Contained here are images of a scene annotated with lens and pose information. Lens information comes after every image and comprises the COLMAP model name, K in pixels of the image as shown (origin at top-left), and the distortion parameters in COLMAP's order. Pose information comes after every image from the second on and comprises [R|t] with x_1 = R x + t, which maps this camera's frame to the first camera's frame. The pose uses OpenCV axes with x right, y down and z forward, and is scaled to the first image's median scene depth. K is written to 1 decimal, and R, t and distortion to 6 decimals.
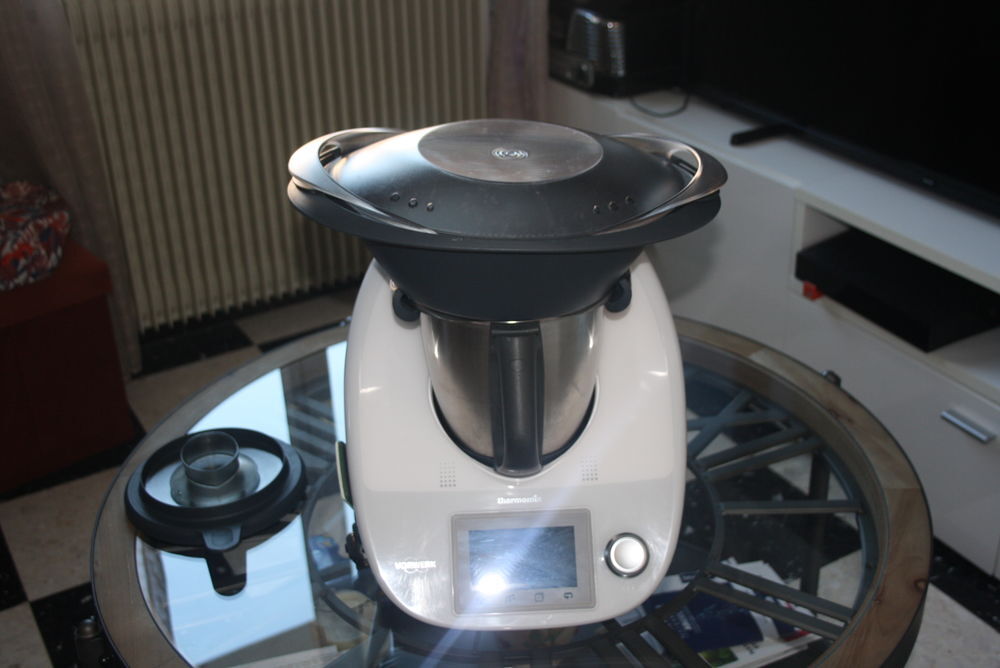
lens RADIAL K [[1252.6, 0, 500.0], [0, 1252.6, 334.0], [0, 0, 1]] dist [-0.051765, 0.063937]
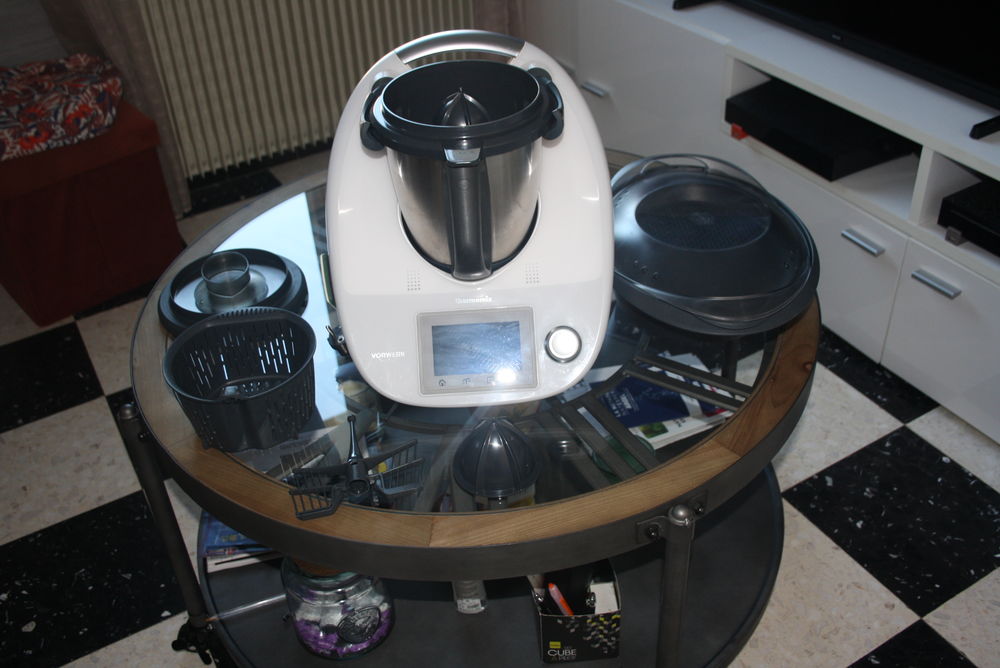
lens RADIAL K [[1006.6, 0, 500.0], [0, 1006.6, 334.0], [0, 0, 1]] dist [-0.082633, 0.024280]
pose [[0.999838, -0.015373, -0.009338, 0.032499], [0.016582, 0.988932, 0.147437, 0.014965], [0.006968, -0.147568, 0.989027, 0.027057]]
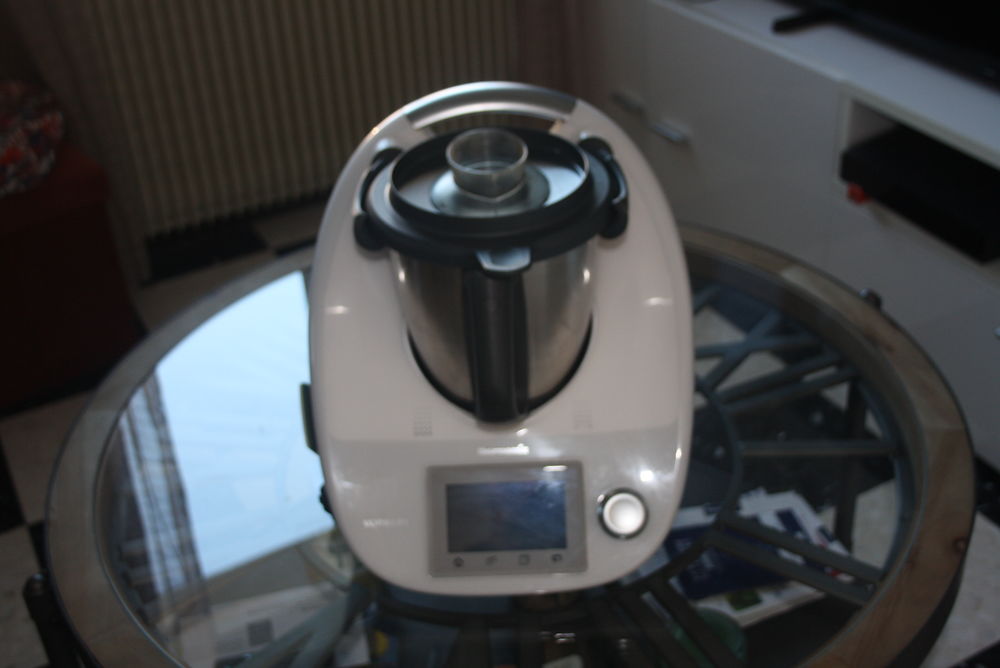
lens RADIAL K [[1252.6, 0, 500.0], [0, 1252.6, 334.0], [0, 0, 1]] dist [-0.051765, 0.063937]
pose [[0.998939, -0.001144, -0.046047, 0.035943], [0.005306, 0.995895, 0.090364, -0.019522], [0.045754, -0.090512, 0.994844, 0.082951]]
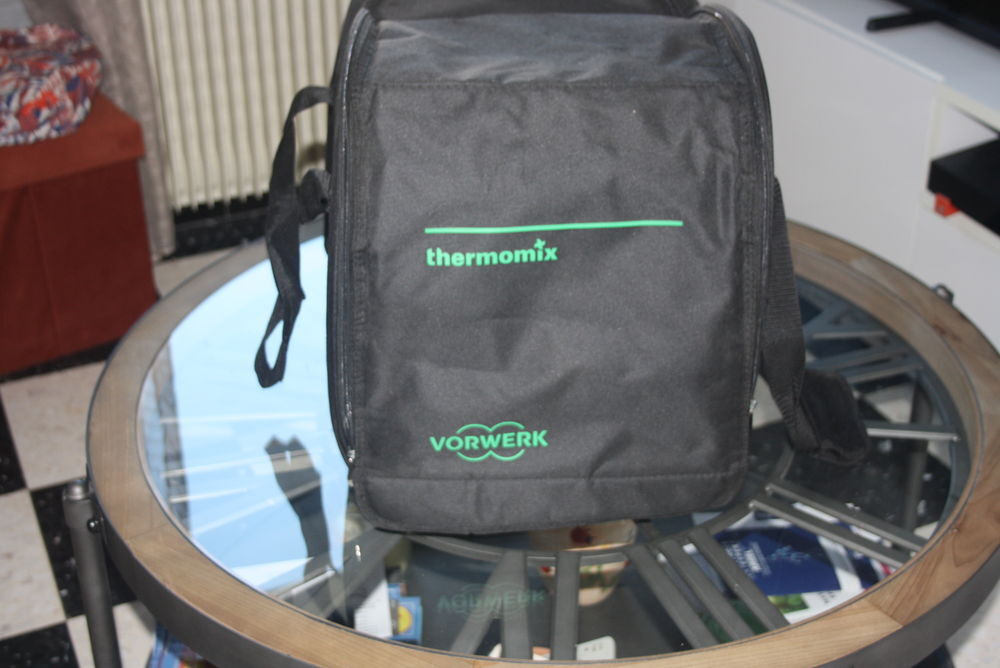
lens RADIAL K [[1474.3, 0, 500.0], [0, 1474.3, 334.0], [0, 0, 1]] dist [0.008516, -0.056330]
pose [[0.994567, 0.074718, -0.072480, 0.033094], [-0.071663, 0.996463, 0.043874, 0.036796], [0.075502, -0.038442, 0.996404, -0.036572]]
